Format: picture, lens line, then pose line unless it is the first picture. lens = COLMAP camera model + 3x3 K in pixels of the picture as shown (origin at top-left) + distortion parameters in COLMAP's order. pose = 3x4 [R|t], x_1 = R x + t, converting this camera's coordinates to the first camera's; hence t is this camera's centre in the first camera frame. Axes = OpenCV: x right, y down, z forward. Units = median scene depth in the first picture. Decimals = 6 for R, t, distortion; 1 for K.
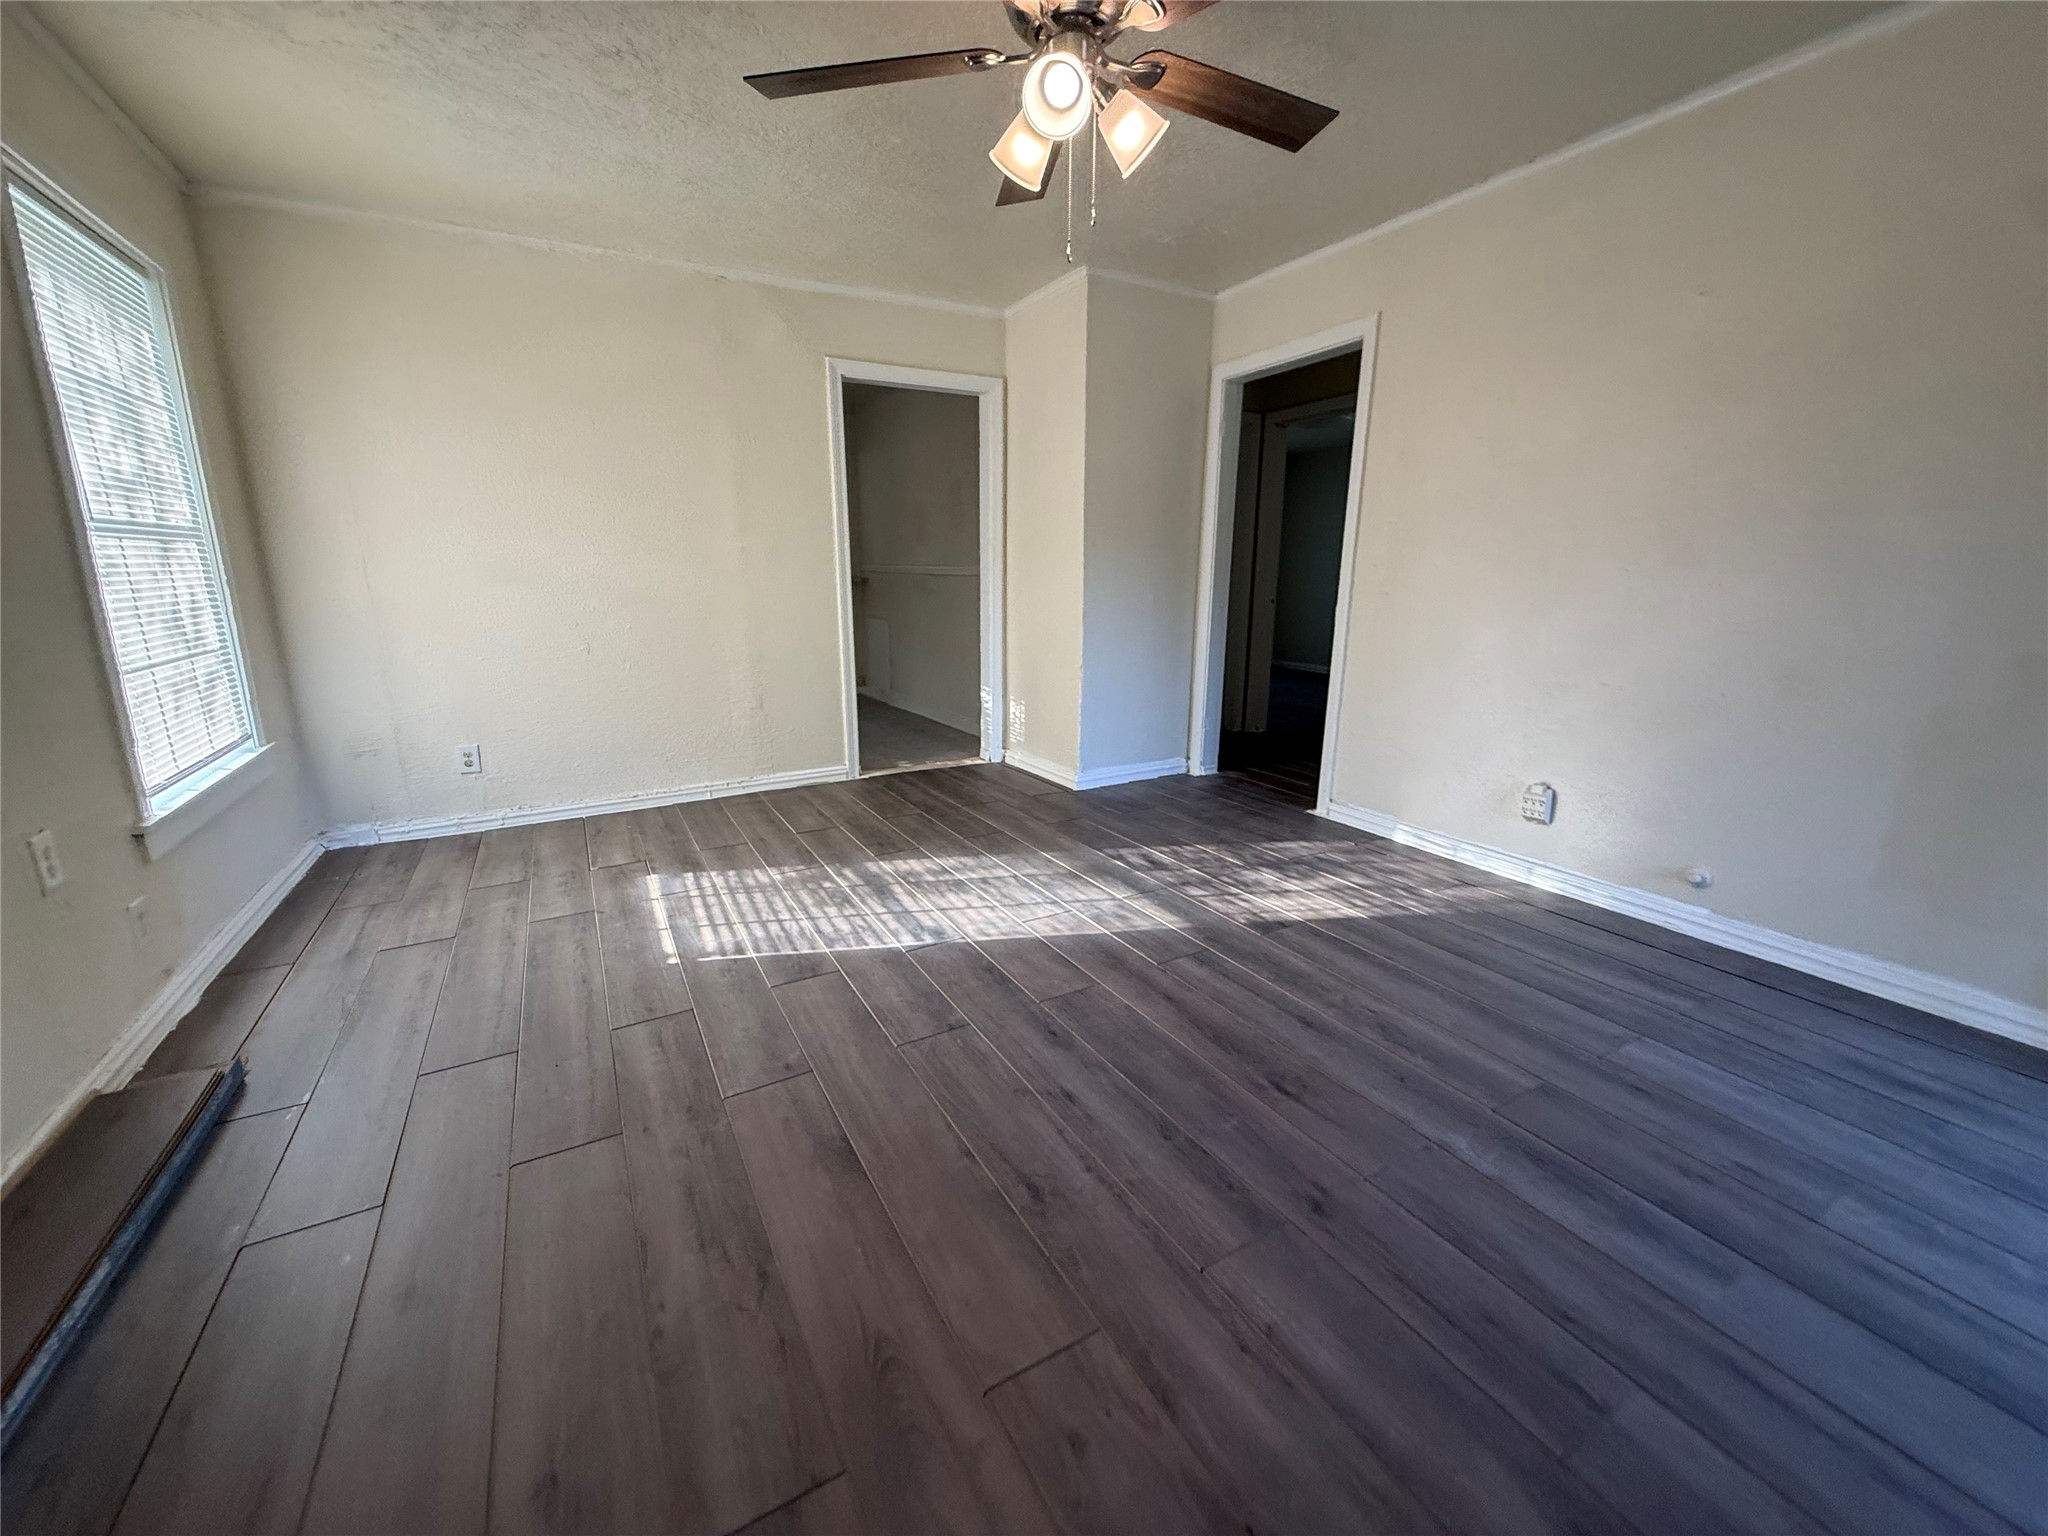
lens RADIAL K [[821.0, 0, 1023.5], [0, 821.0, 766.3], [0, 0, 1]] dist [0.000594, -0.000188]
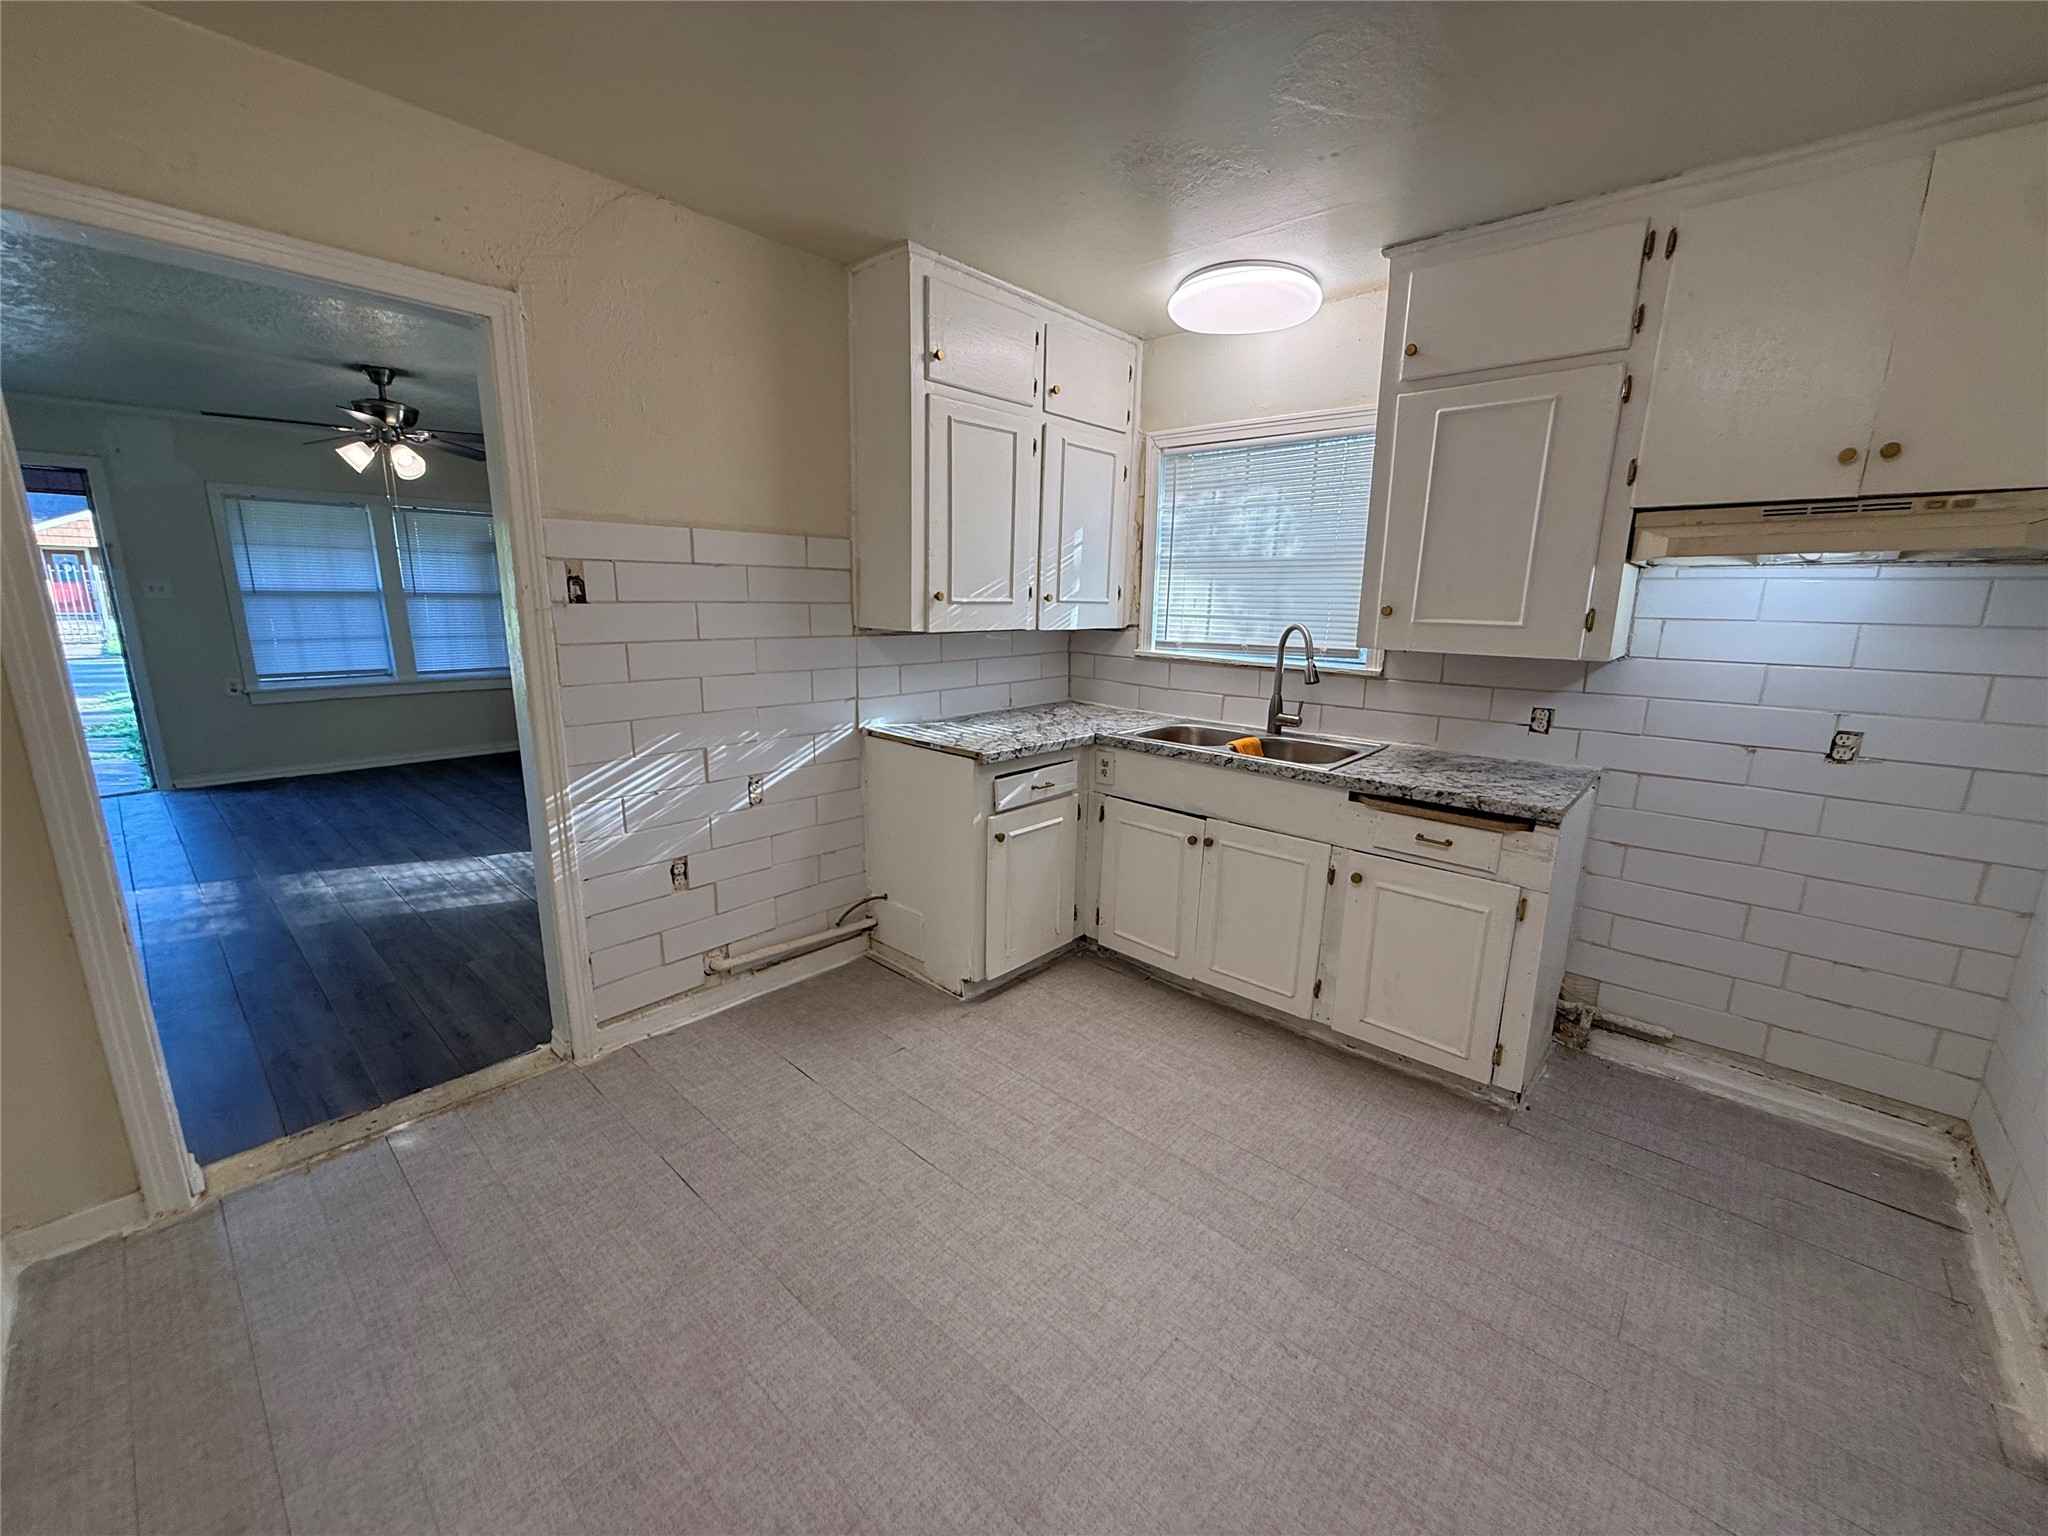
lens RADIAL K [[821.0, 0, 1015.6], [0, 821.0, 766.8], [0, 0, 1]] dist [0.000594, -0.000188]
pose [[-0.950135, 0.047367, -0.308219, -0.499852], [-0.091810, 0.902098, 0.421652, -0.630816], [0.298016, 0.428924, -0.852766, 2.240454]]
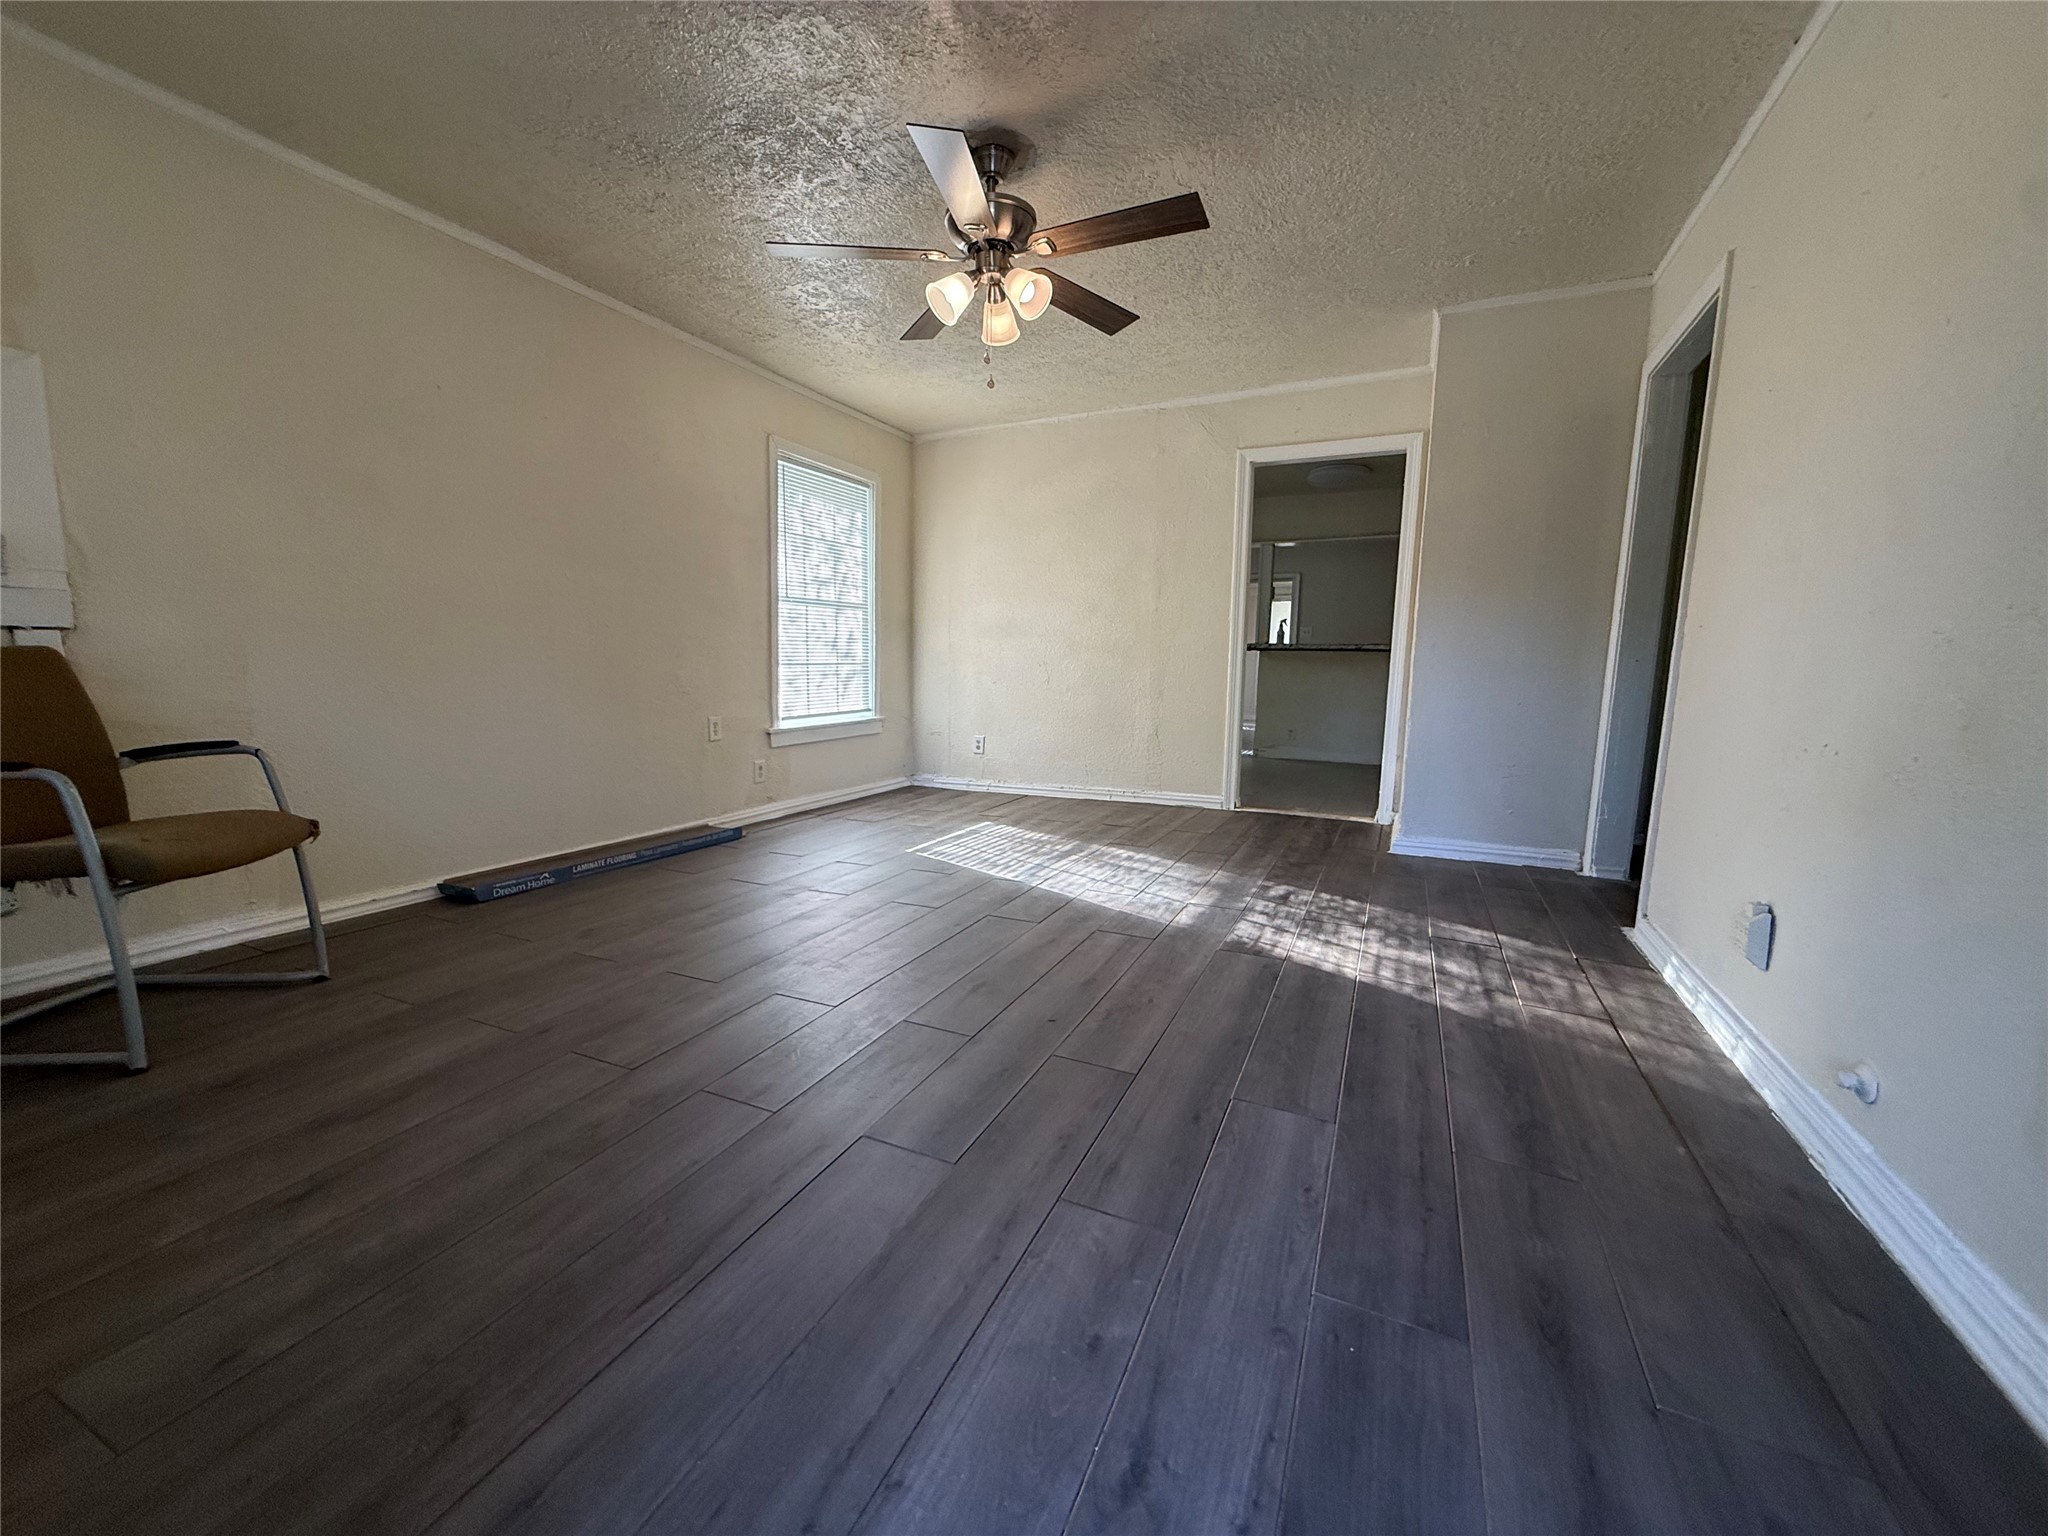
lens RADIAL K [[821.0, 0, 1014.8], [0, 821.0, 766.1], [0, 0, 1]] dist [0.000594, -0.000188]
pose [[0.582654, 0.112748, -0.804862, 0.791613], [-0.201097, 0.979536, -0.008361, 0.038508], [0.787448, 0.166727, 0.593403, 0.148324]]
